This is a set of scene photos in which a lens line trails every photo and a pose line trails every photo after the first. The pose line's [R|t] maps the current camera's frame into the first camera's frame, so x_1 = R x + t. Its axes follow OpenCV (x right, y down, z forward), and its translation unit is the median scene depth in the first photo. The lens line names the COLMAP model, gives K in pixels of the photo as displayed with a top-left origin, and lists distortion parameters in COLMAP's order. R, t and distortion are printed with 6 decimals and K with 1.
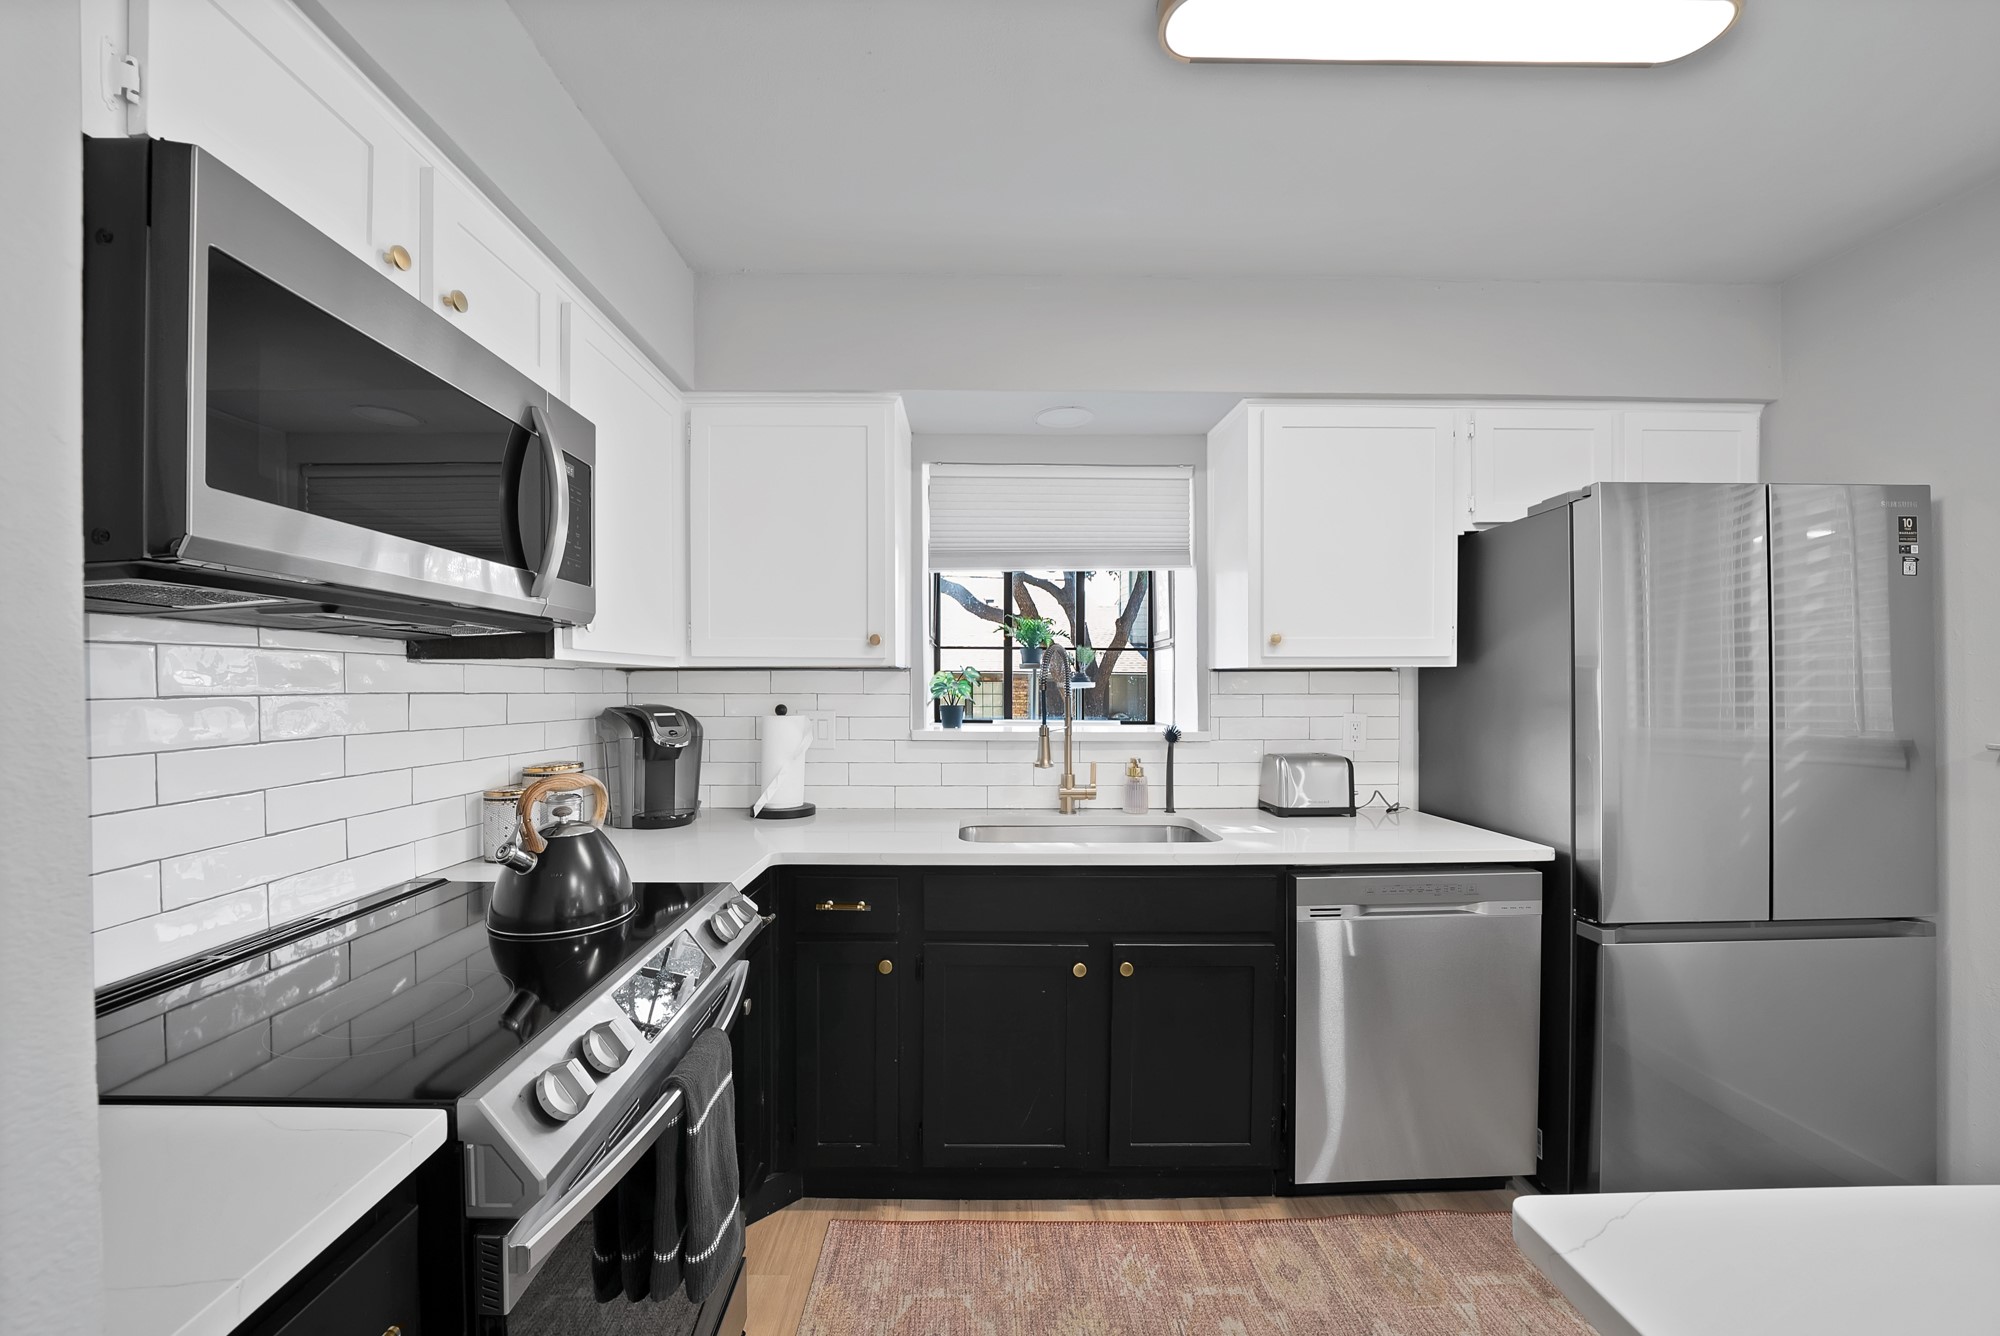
lens RADIAL K [[718.9, 0, 971.7], [0, 718.9, 692.5], [0, 0, 1]] dist [-0.032122, -0.000010]
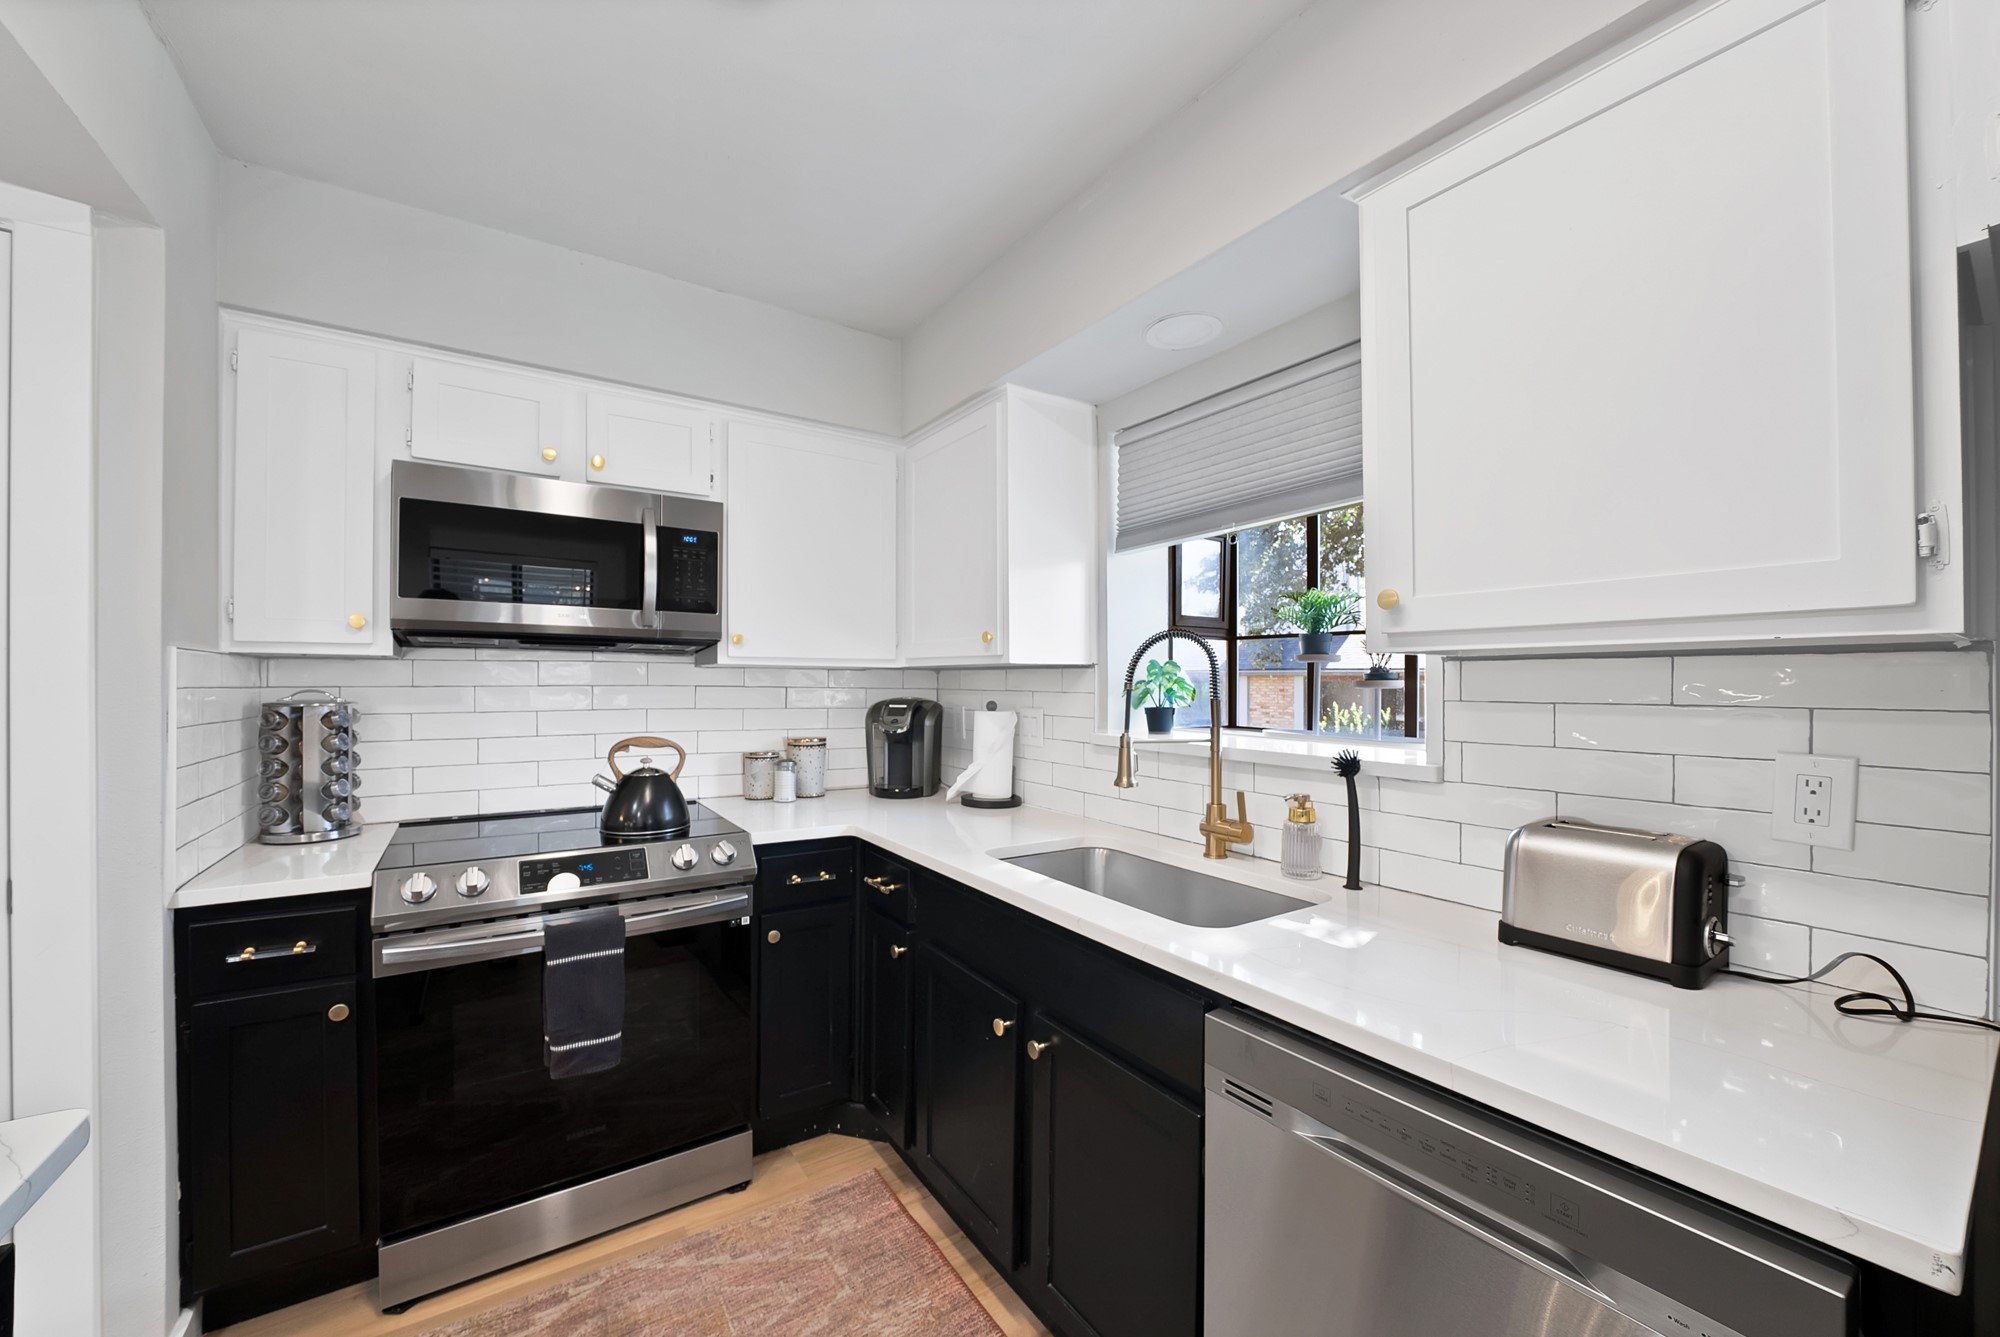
lens RADIAL K [[746.1, 0, 1001.9], [0, 746.1, 682.9], [0, 0, 1]] dist [-0.026824, 0.003336]
pose [[0.552340, 0.002056, -0.833617, 0.735186], [-0.013117, 0.999895, -0.006224, -0.003959], [0.833516, 0.014373, 0.552308, 0.440493]]
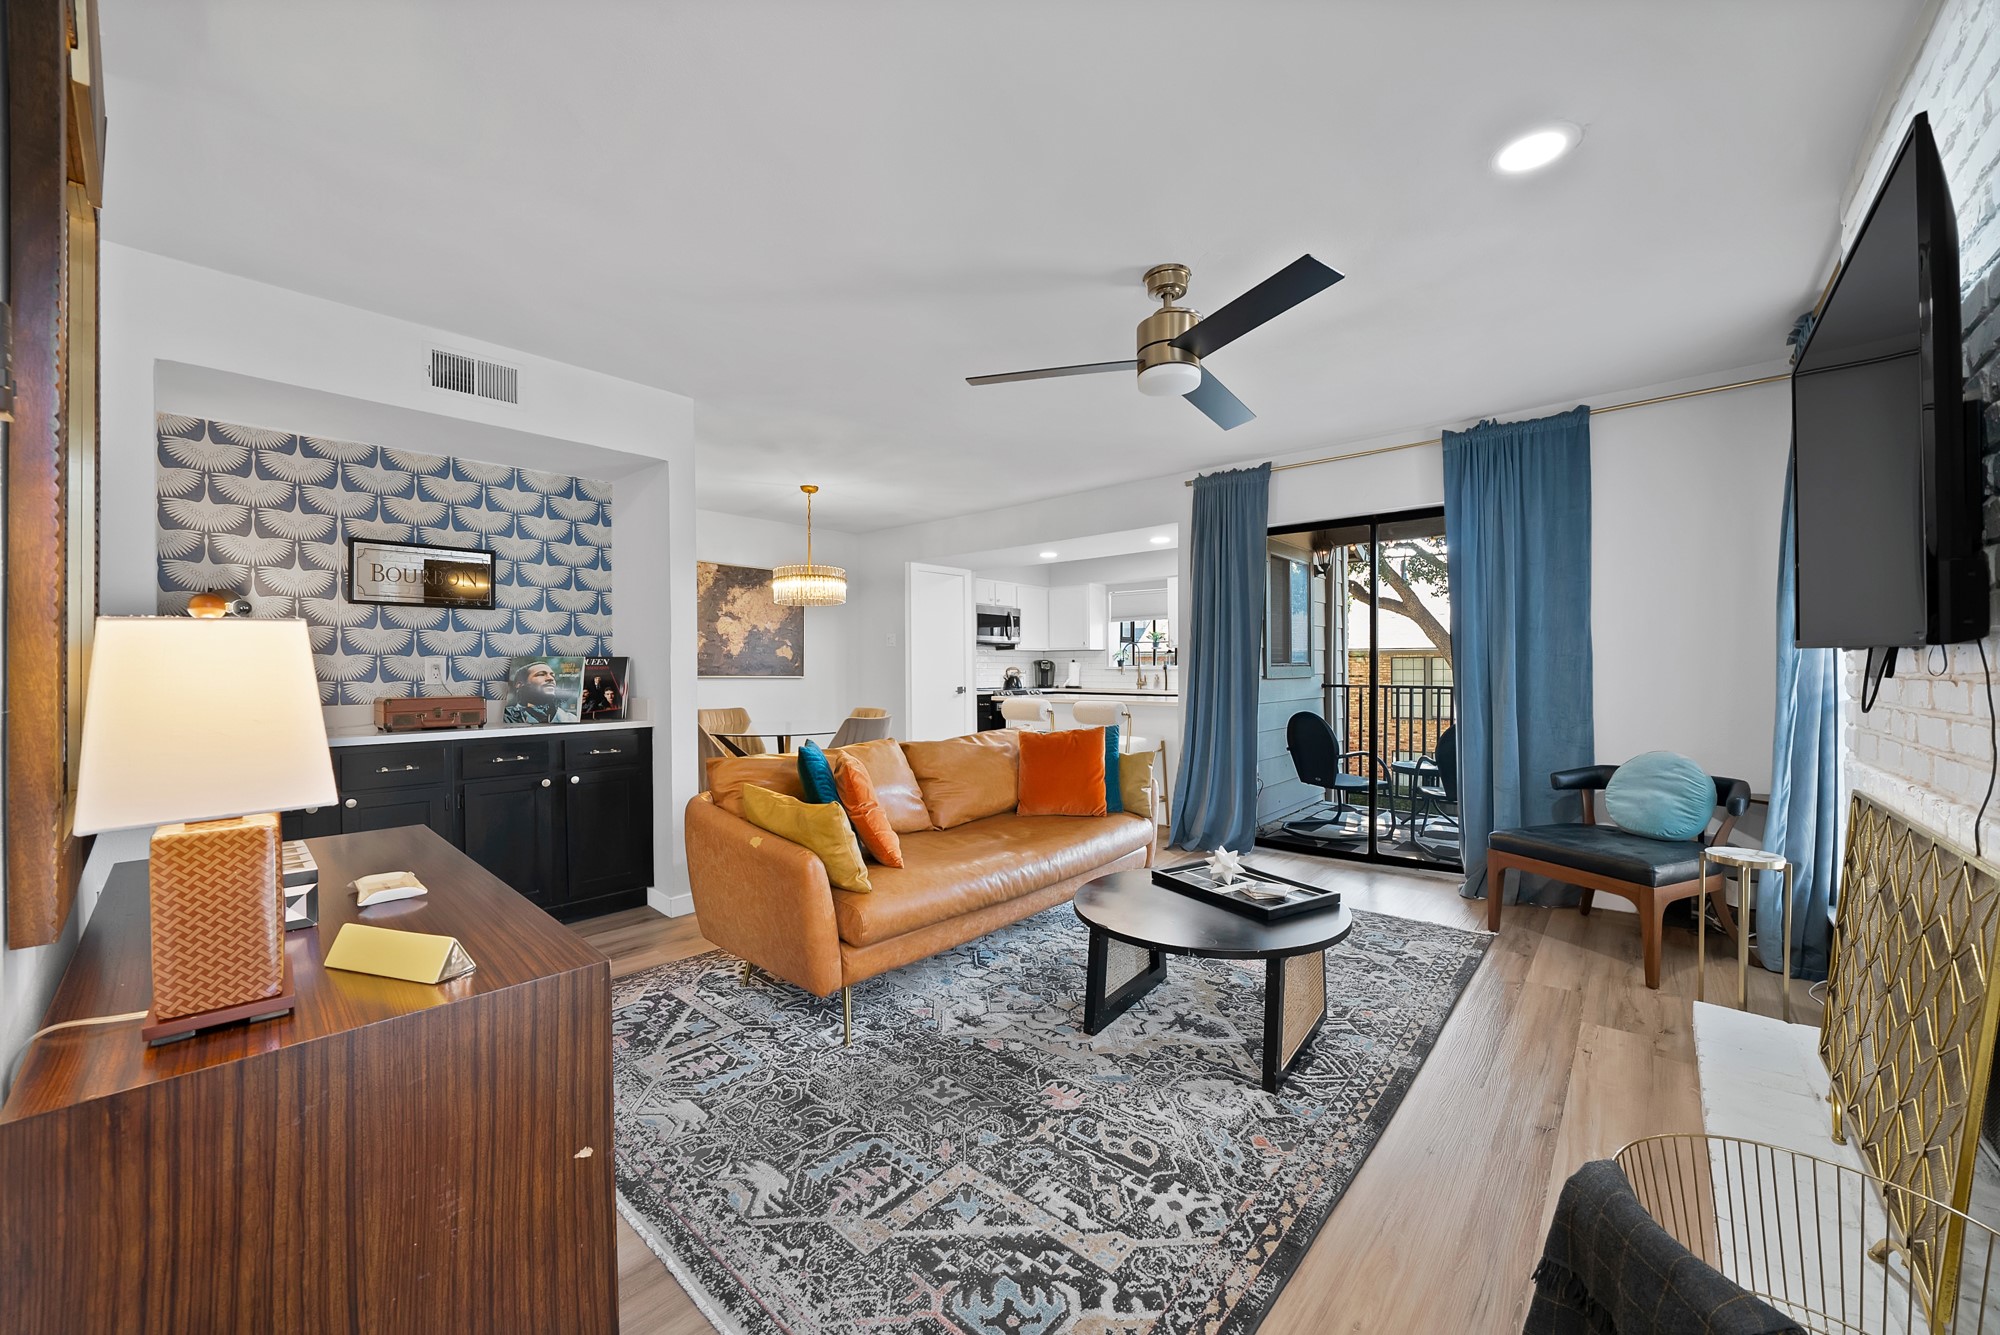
lens RADIAL K [[744.2, 0, 996.7], [0, 744.2, 674.2], [0, 0, 1]] dist [-0.018272, 0.000173]
pose [[0.753504, 0.005395, -0.657421, 2.312006], [-0.004616, 0.999985, 0.002916, 0.093906], [0.657427, 0.000837, 0.753518, -2.581110]]
